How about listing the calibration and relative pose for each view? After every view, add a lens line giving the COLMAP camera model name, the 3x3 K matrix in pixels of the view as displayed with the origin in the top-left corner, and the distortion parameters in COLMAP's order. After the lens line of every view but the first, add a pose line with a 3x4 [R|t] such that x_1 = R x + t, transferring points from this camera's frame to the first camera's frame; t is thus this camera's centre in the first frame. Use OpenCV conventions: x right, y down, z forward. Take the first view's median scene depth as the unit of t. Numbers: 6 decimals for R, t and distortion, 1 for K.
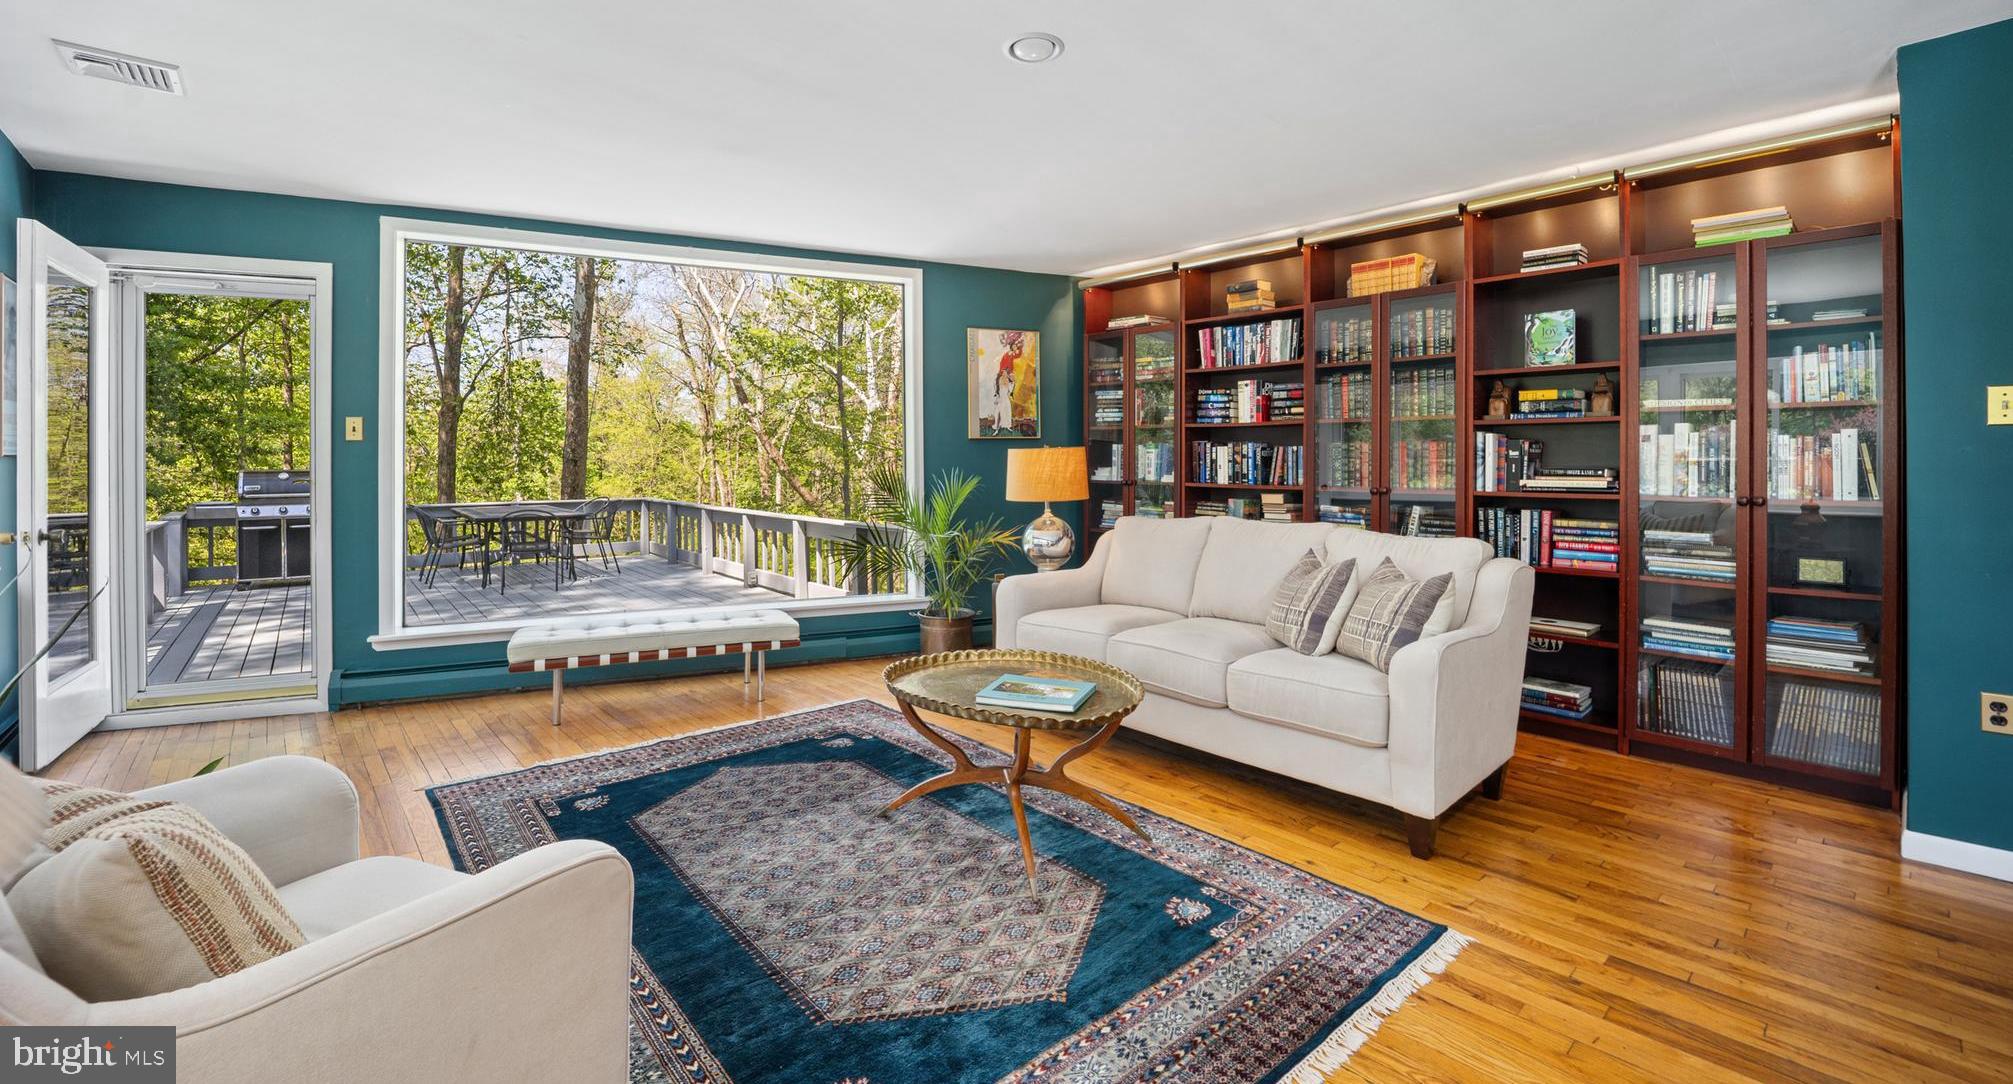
lens RADIAL K [[847.5, 0, 1017.9], [0, 847.5, 461.9], [0, 0, 1]] dist [-0.019513, -0.000491]
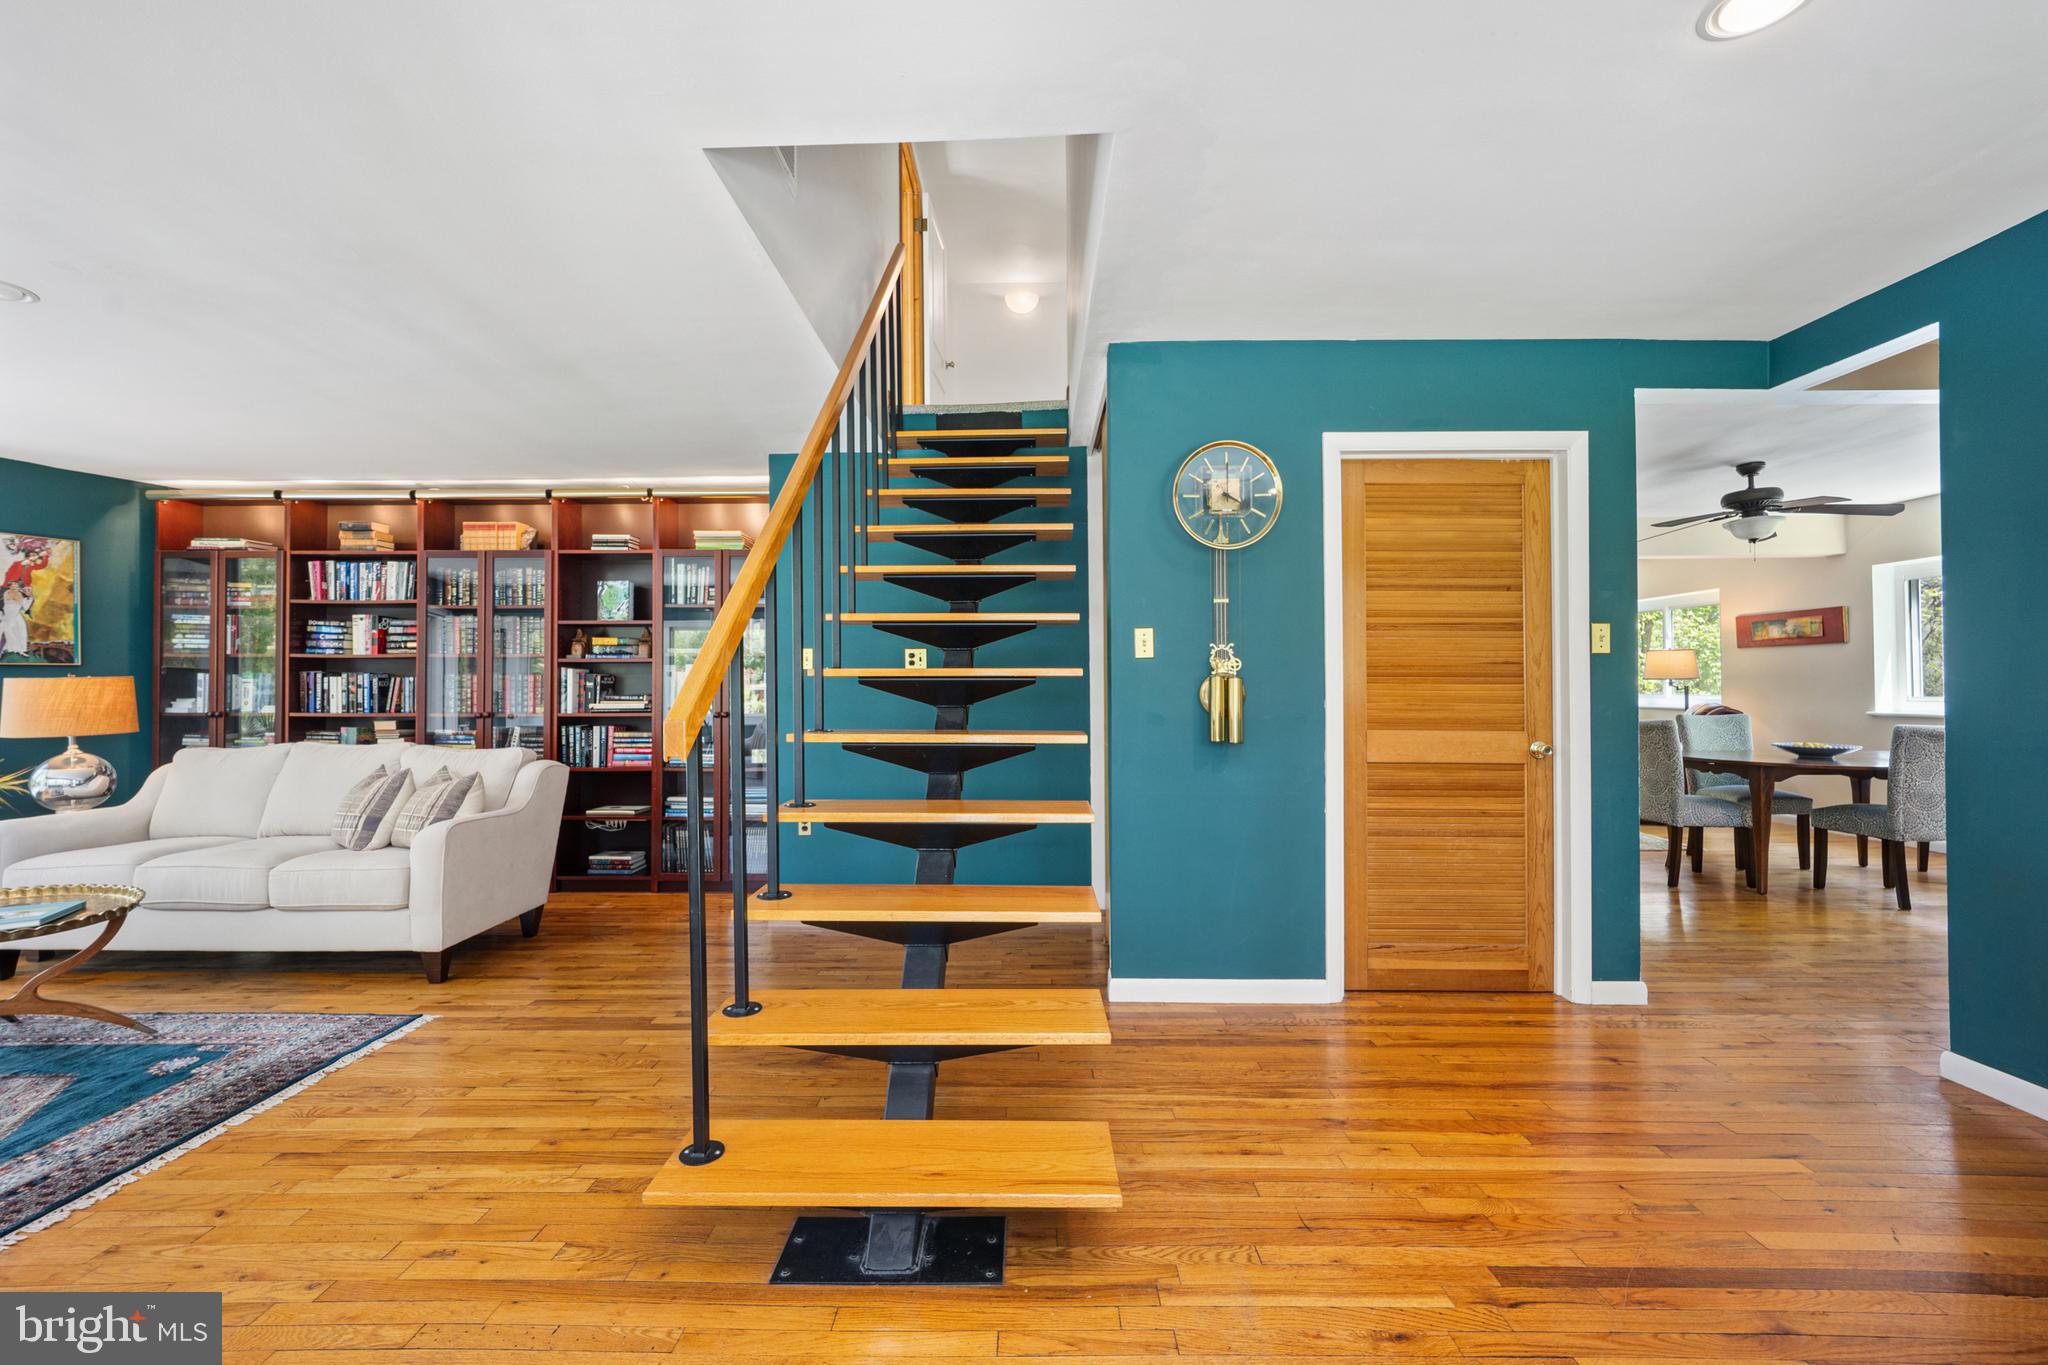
lens RADIAL K [[838.9, 0, 1035.0], [0, 838.9, 681.3], [0, 0, 1]] dist [-0.011589, 0.002187]
pose [[0.677574, 0.003401, 0.735446, 0.084844], [0.005078, 0.999944, -0.009303, 0.001057], [-0.735437, 0.010038, 0.677519, -0.370761]]
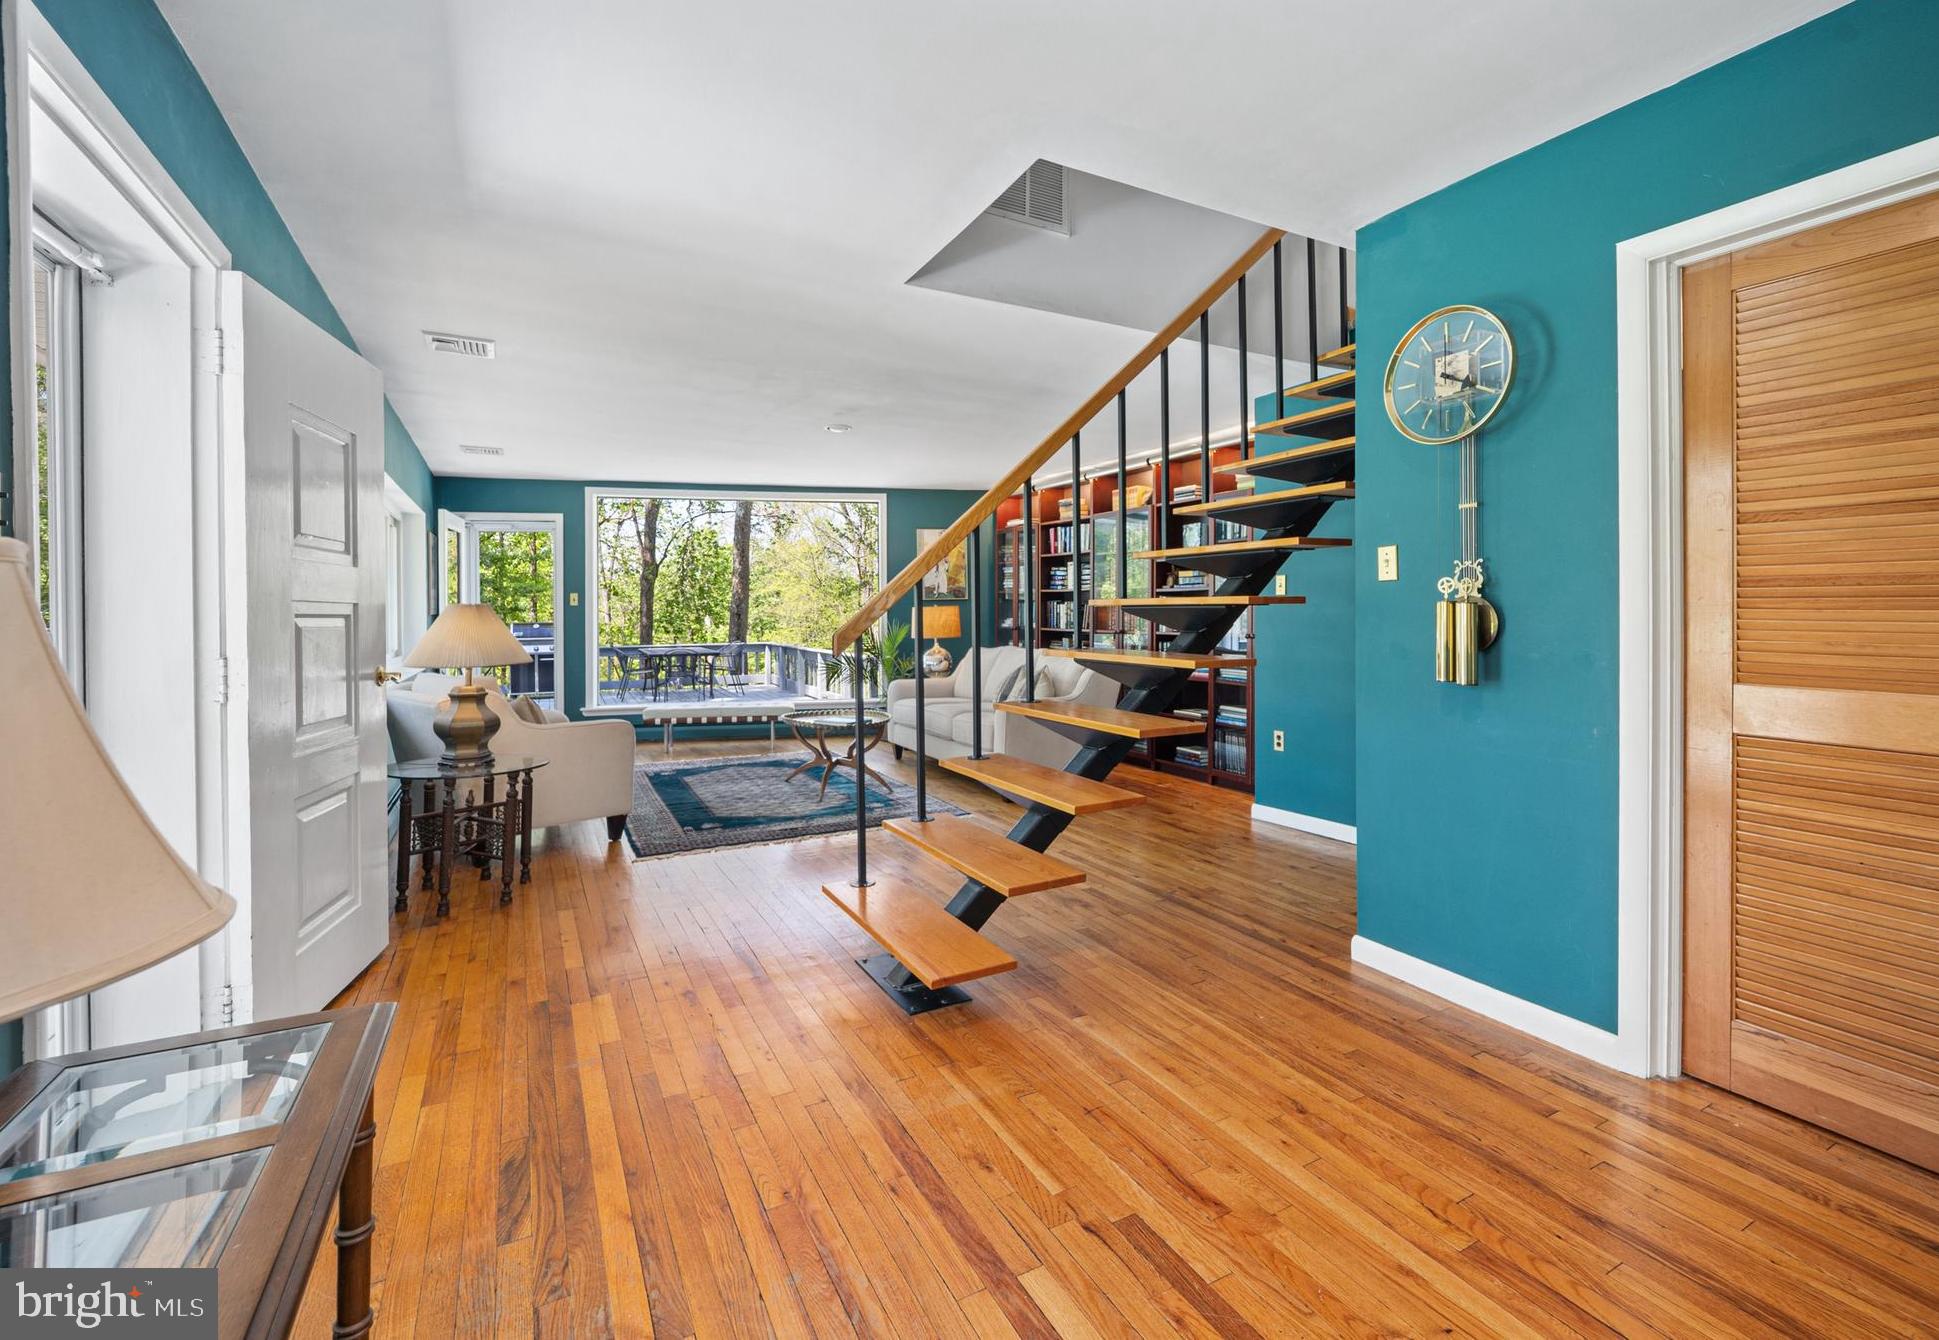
lens RADIAL K [[865.0, 0, 972.9], [0, 865.0, 619.7], [0, 0, 1]] dist [-0.002683, -0.000014]
pose [[0.969742, -0.003689, -0.244103, 0.549383], [0.005437, 0.999964, 0.006487, -0.002008], [0.244070, -0.007618, 0.969728, -0.664238]]
